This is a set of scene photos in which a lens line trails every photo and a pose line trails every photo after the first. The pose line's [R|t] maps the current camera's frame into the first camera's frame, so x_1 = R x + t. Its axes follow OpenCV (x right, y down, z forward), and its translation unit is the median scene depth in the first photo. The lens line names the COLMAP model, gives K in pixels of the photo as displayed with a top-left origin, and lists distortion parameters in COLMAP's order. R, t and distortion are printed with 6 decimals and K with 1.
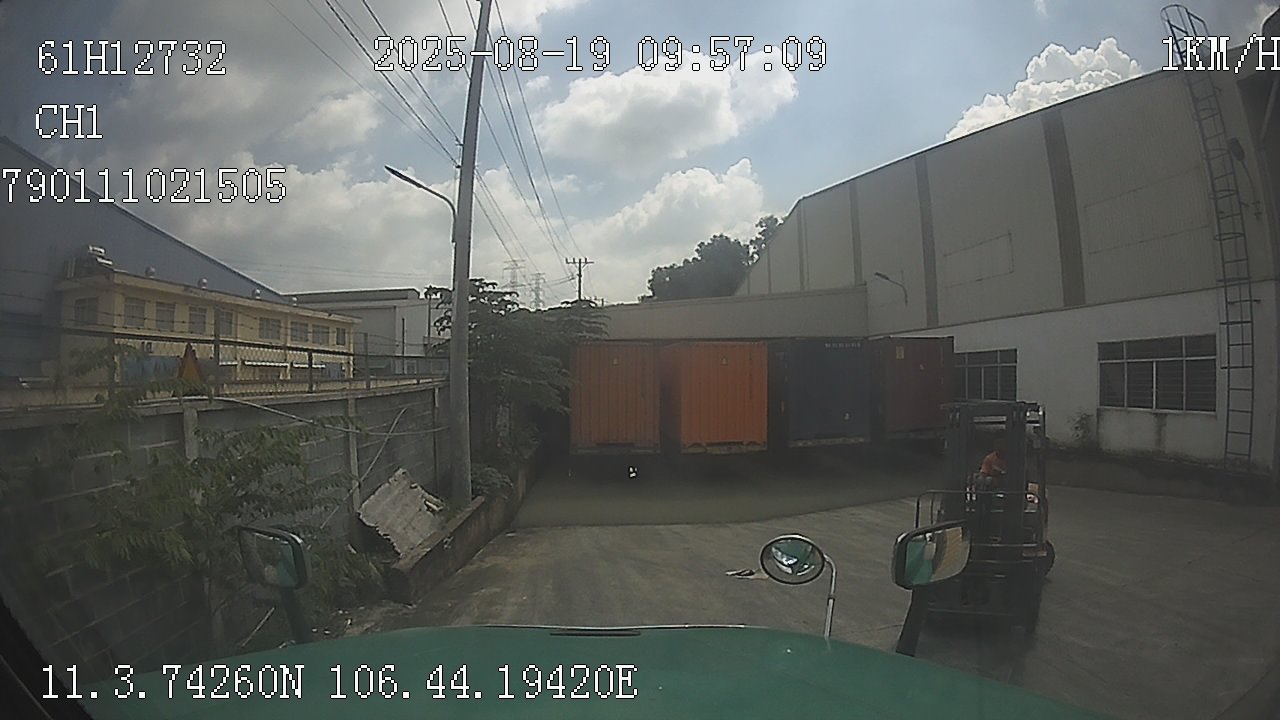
lens RADIAL K [[2463.2, 0, 640.0], [0, 2463.2, 360.0], [0, 0, 1]] dist [-0.546774, 0.000789]
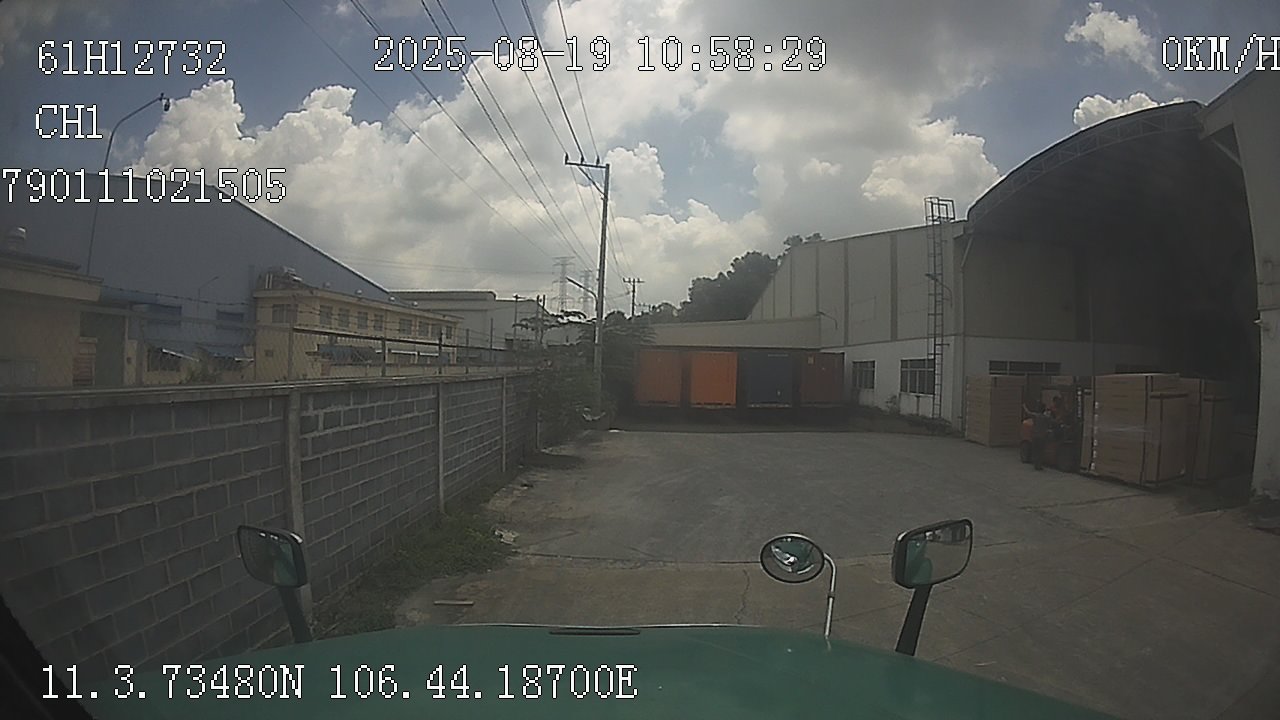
lens RADIAL K [[2482.0, 0, 620.4], [0, 2482.0, 422.6], [0, 0, 1]] dist [-1.163365, 0.033661]
pose [[0.999142, 0.033440, -0.024435, 0.004669], [-0.032755, 0.999074, 0.027892, -0.001894], [0.025345, -0.027068, 0.999312, -0.488172]]
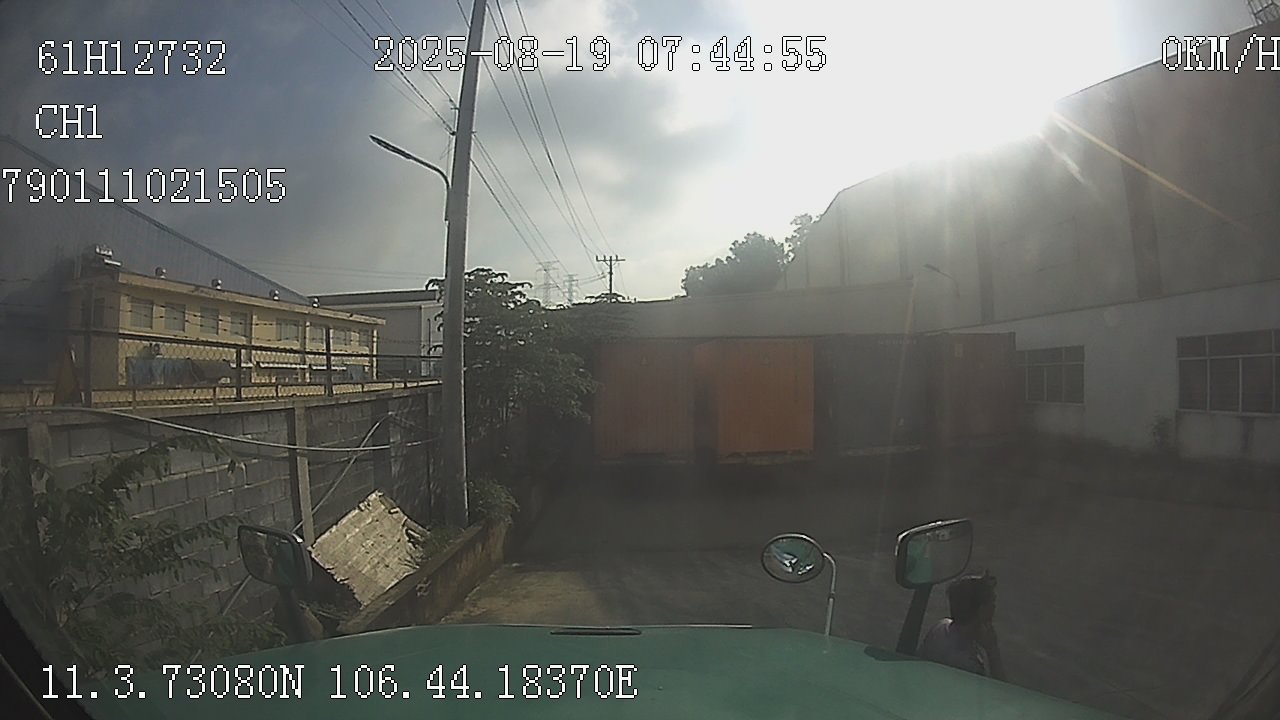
lens RADIAL K [[2463.2, 0, 640.0], [0, 2463.2, 360.0], [0, 0, 1]] dist [-0.546774, 0.000789]
pose [[0.999894, -0.004190, -0.013923, 0.000739], [0.004185, 0.999991, -0.000440, 0.000267], [0.013924, 0.000381, 0.999903, 0.049016]]
